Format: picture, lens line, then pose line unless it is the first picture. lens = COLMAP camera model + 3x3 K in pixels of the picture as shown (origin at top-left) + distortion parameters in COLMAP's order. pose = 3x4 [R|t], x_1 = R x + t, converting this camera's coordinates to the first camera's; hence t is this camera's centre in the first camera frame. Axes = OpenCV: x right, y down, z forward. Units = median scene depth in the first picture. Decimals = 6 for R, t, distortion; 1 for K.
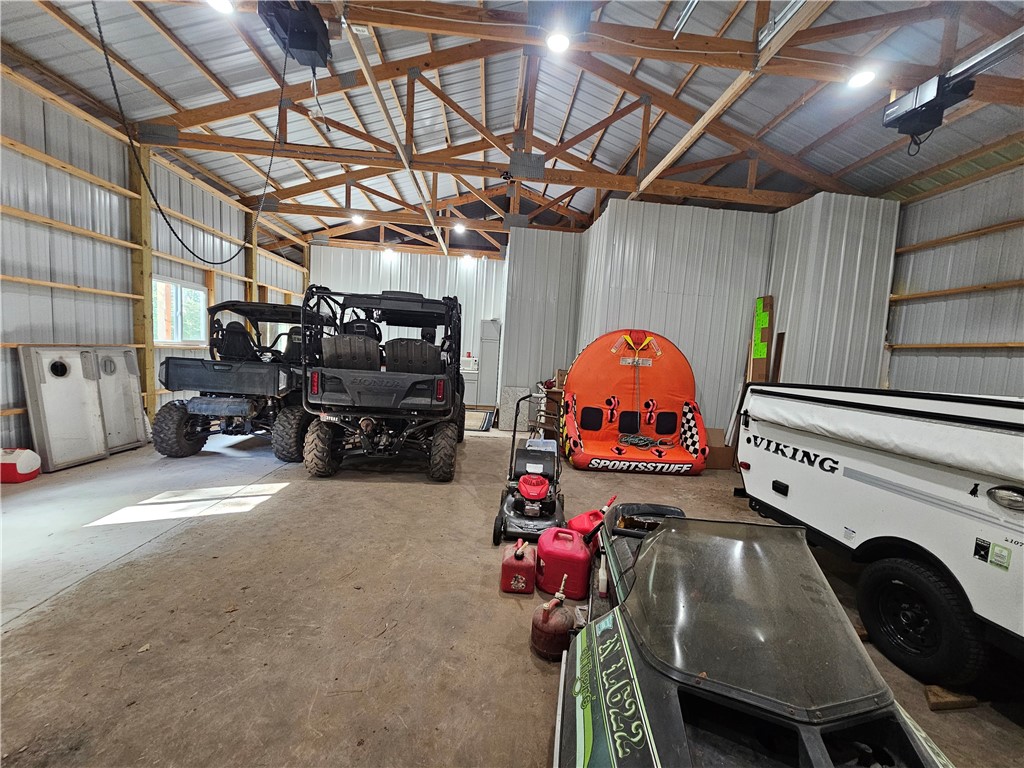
lens RADIAL K [[413.2, 0, 511.4], [0, 413.2, 388.5], [0, 0, 1]] dist [-0.000563, -0.000003]
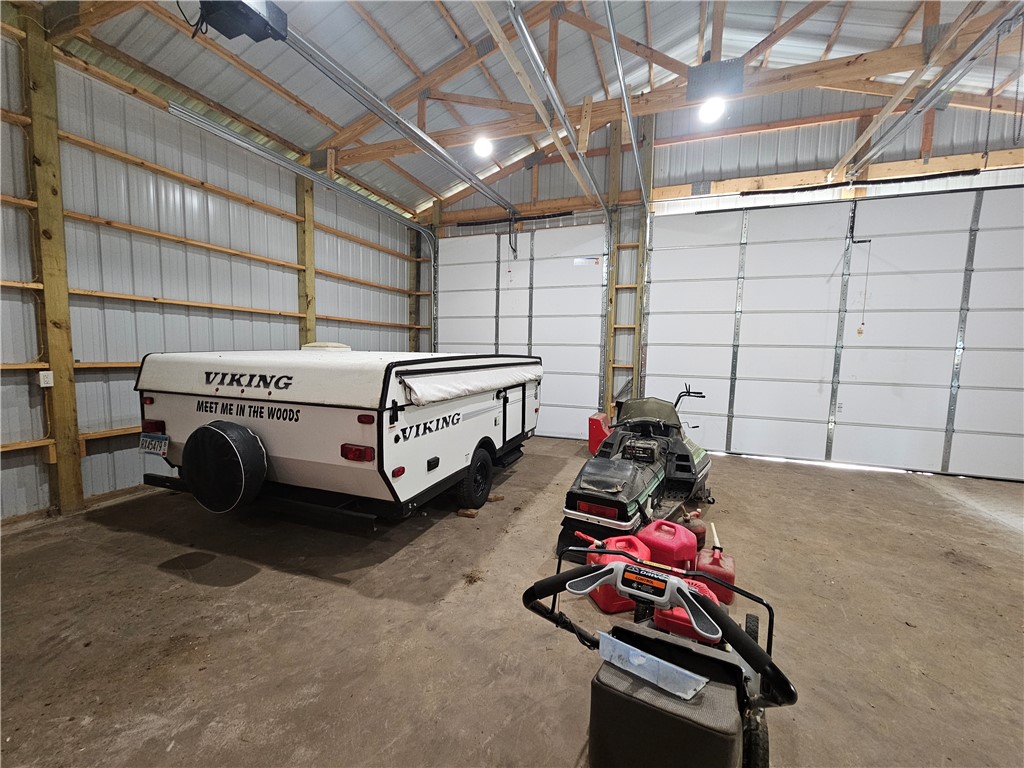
lens RADIAL K [[413.2, 0, 517.0], [0, 413.2, 386.6], [0, 0, 1]] dist [-0.000563, -0.000003]
pose [[-0.905295, -0.118642, 0.407878, 0.085163], [-0.042917, 0.980837, 0.190046, -0.137770], [-0.422610, 0.154543, -0.893038, 1.763497]]
